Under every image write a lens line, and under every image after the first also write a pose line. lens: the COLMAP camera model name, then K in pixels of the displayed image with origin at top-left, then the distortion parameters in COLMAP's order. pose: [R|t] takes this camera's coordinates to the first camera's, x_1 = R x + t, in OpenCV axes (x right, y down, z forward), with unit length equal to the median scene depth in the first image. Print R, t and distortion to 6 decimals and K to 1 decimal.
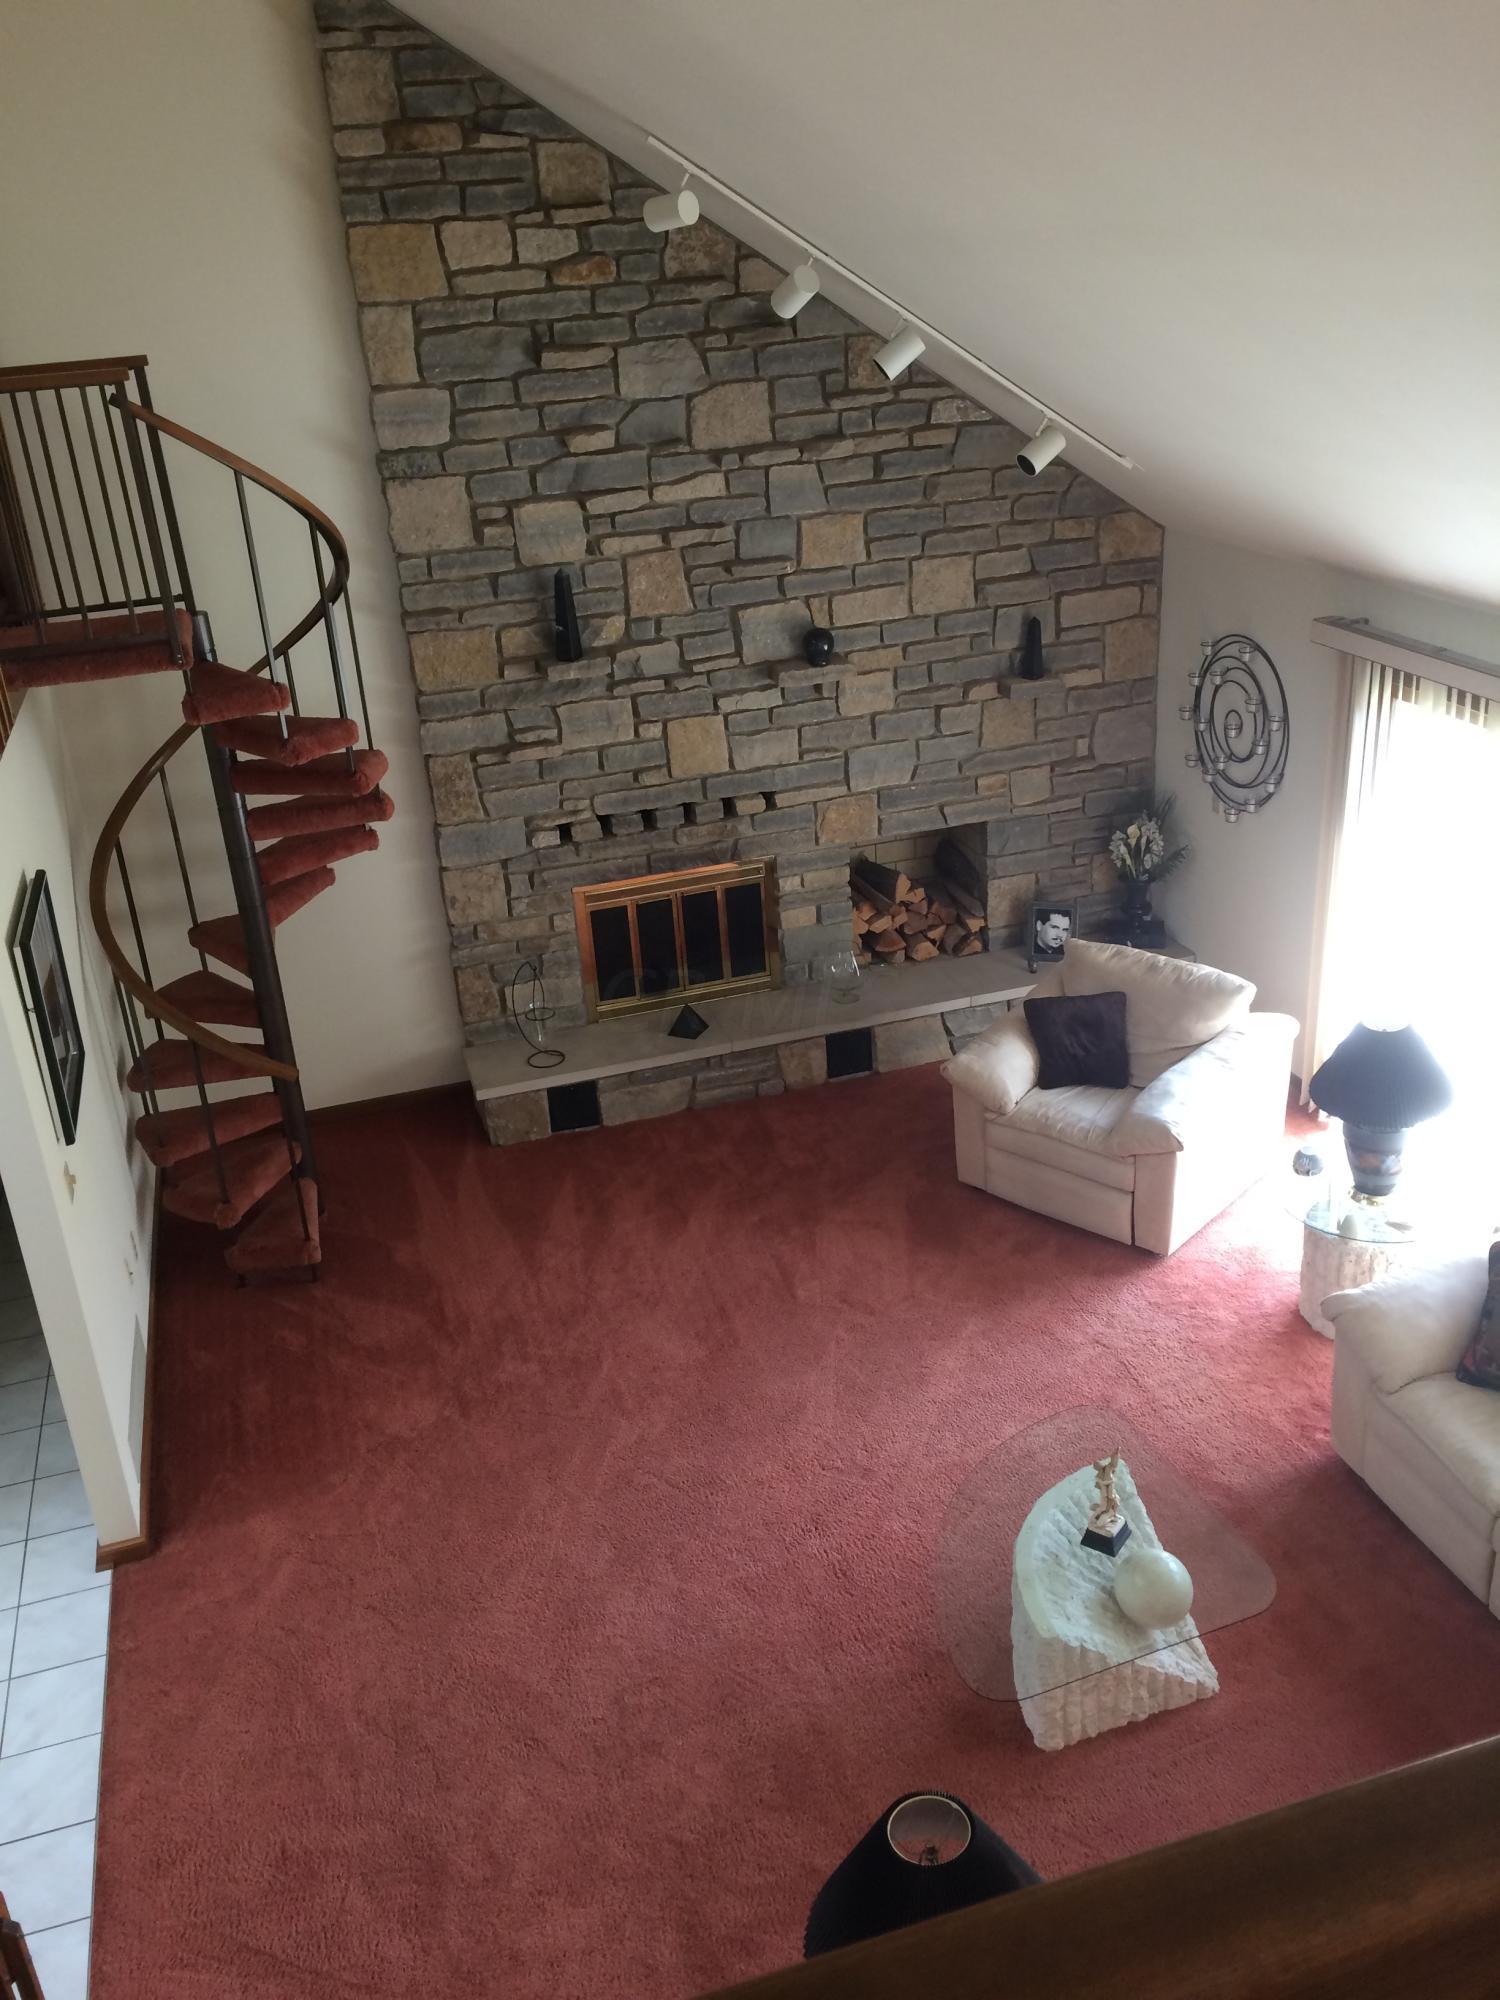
lens RADIAL K [[1726.1, 0, 742.0], [0, 1726.1, 1010.5], [0, 0, 1]] dist [0.076488, -0.104991]
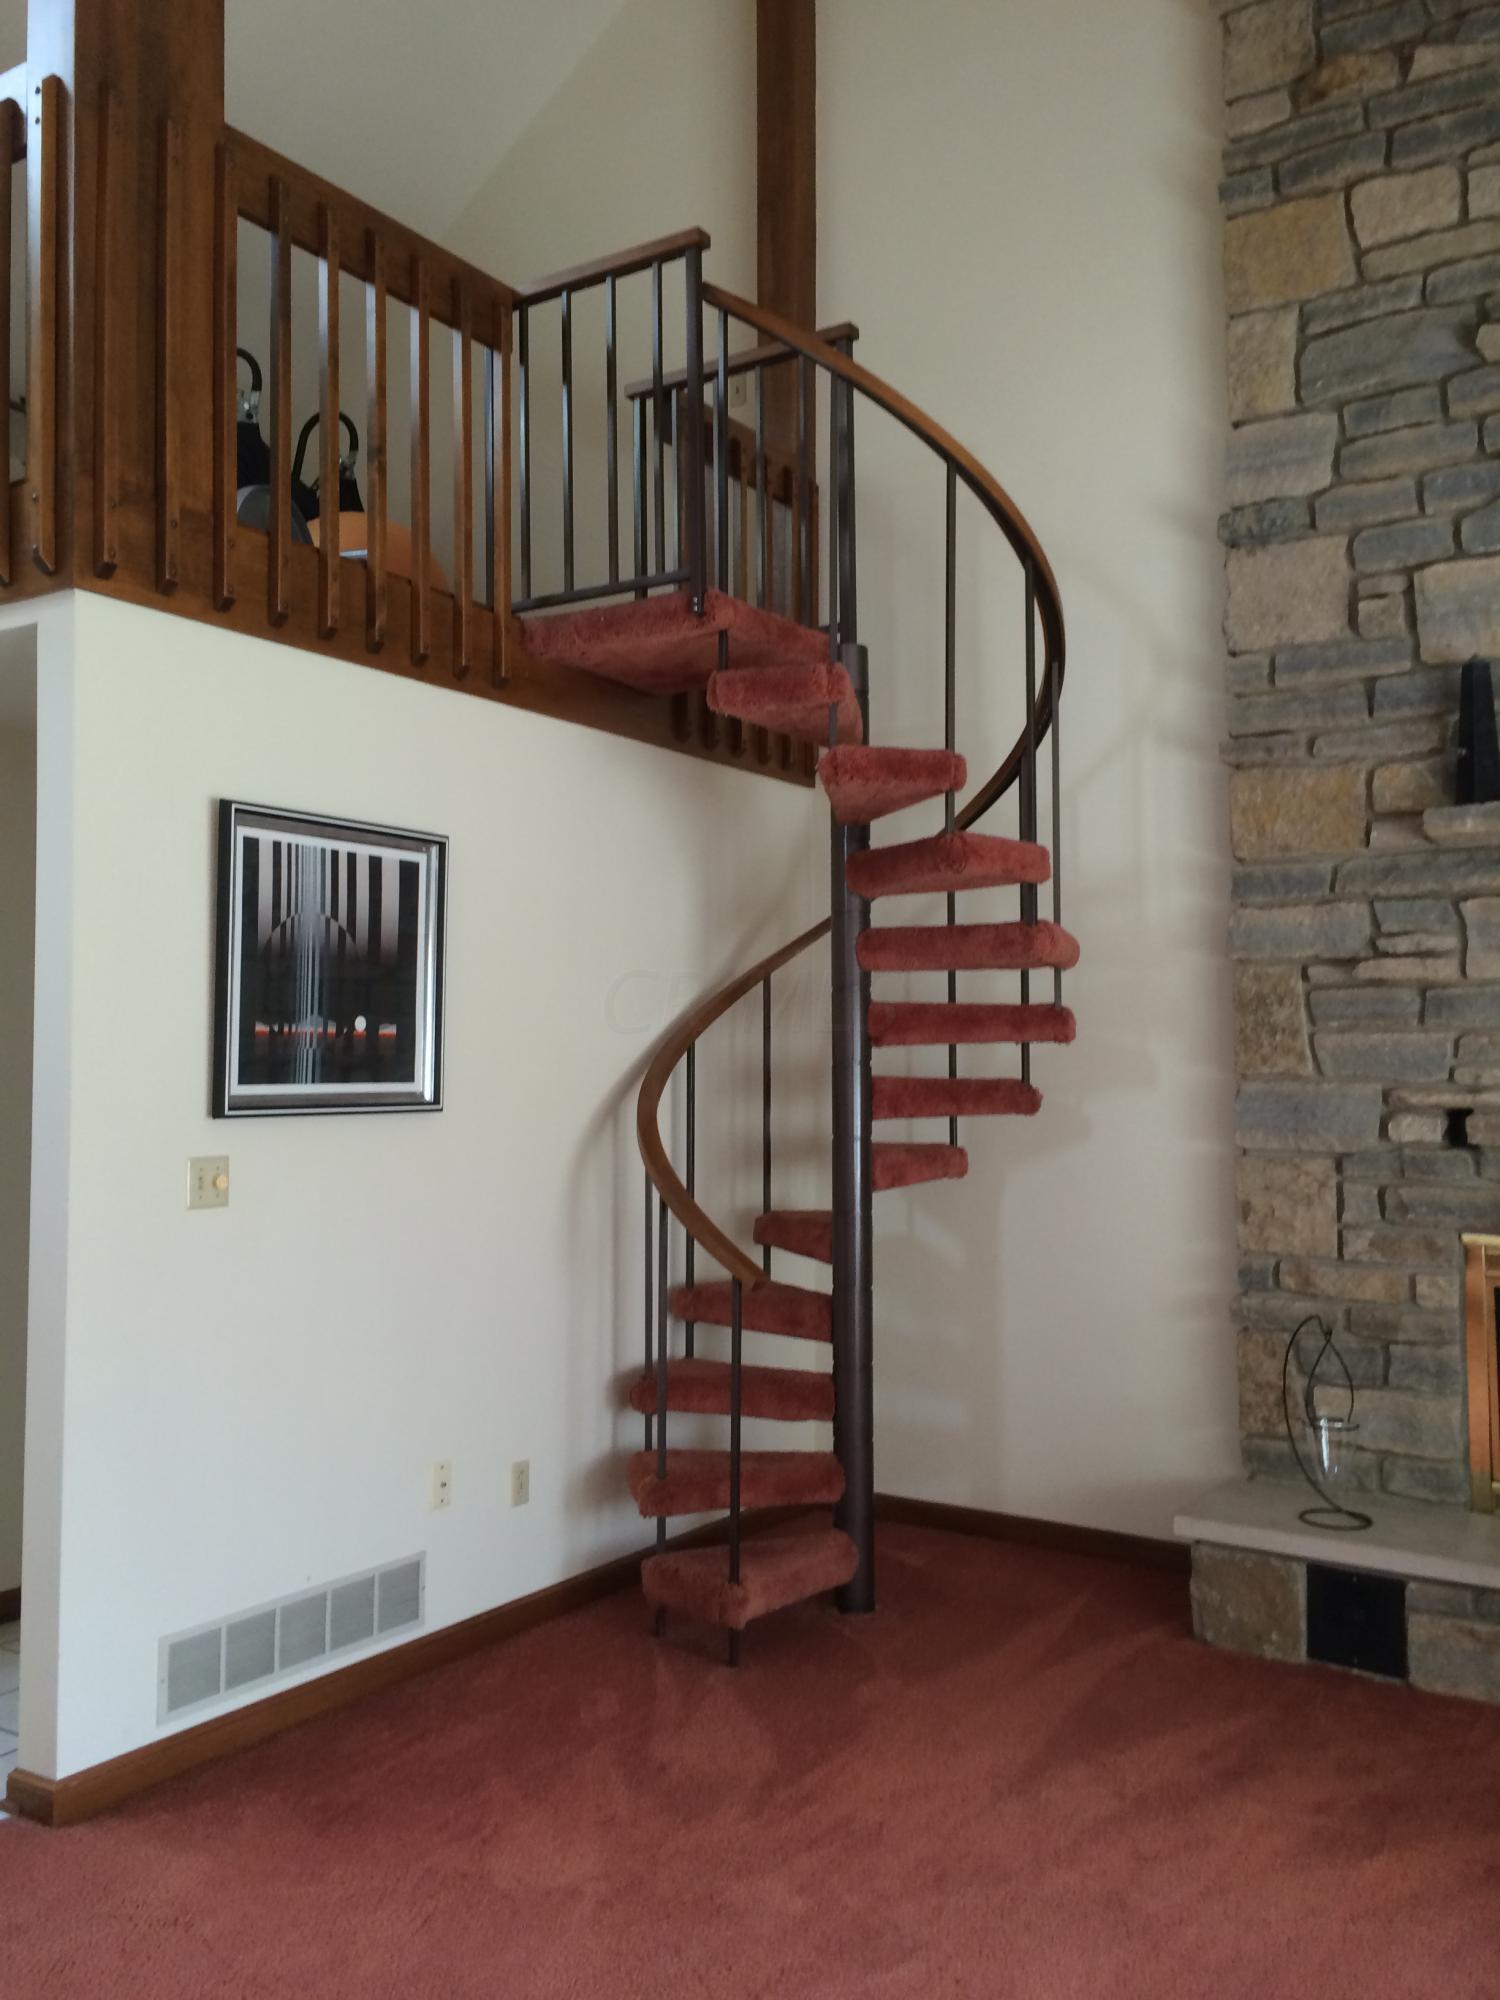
lens RADIAL K [[1726.1, 0, 756.1], [0, 1726.1, 995.4], [0, 0, 1]] dist [0.076488, -0.104991]
pose [[0.634553, 0.028623, -0.772349, 0.208395], [-0.360895, 0.894651, -0.263351, 0.099934], [0.683445, 0.445847, 0.578034, 0.534981]]
